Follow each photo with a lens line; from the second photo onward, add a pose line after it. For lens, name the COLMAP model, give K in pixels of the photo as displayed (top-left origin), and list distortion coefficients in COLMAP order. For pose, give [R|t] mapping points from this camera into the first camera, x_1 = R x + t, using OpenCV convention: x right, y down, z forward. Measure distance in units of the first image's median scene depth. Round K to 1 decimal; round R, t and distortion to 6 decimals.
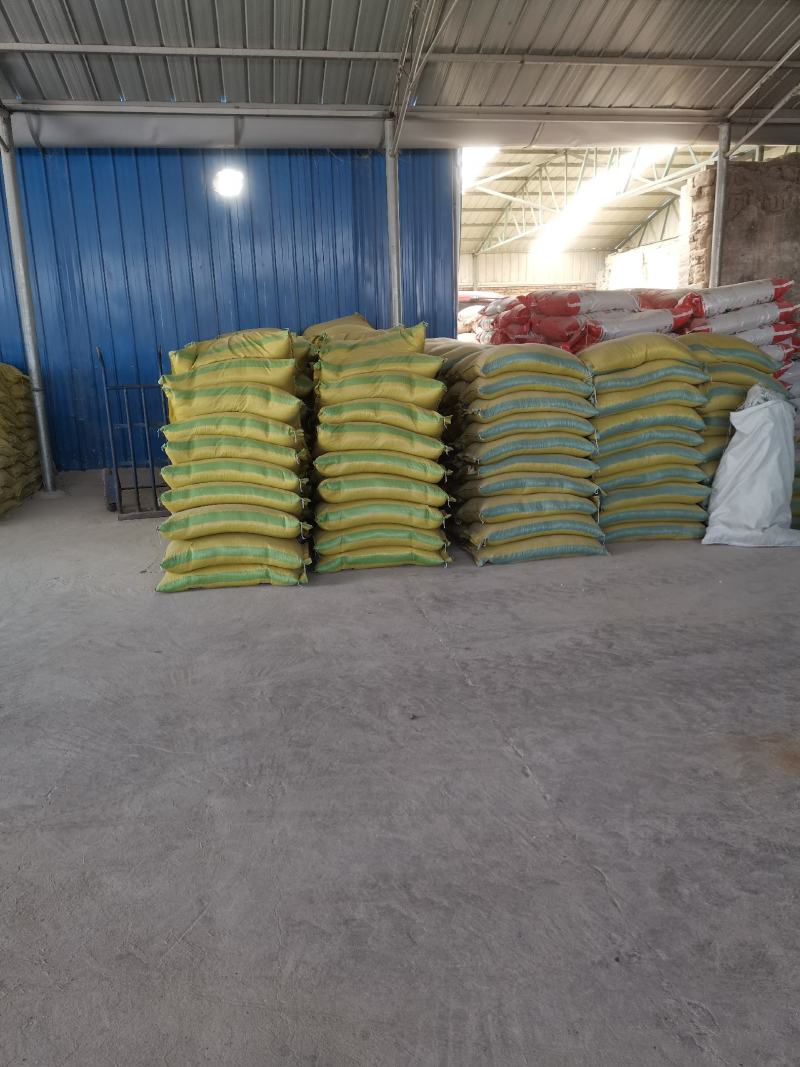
lens RADIAL K [[793.6, 0, 400.0], [0, 793.6, 533.5], [0, 0, 1]] dist [0.052168, -0.001694]
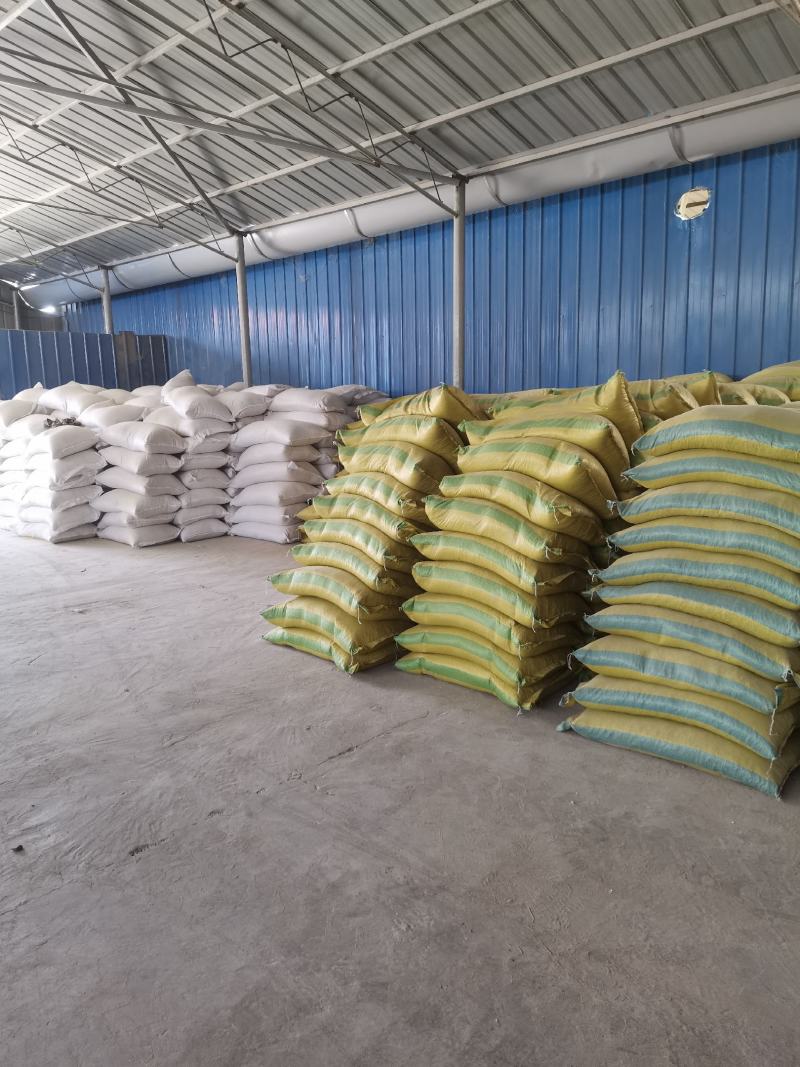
lens RADIAL K [[792.5, 0, 400.0], [0, 792.5, 533.5], [0, 0, 1]] dist [0.276271, -0.376151]
pose [[0.606232, 0.153301, -0.780373, 0.518543], [-0.202493, 0.978660, 0.034947, -0.116310], [0.769077, 0.136834, 0.624337, 0.441400]]
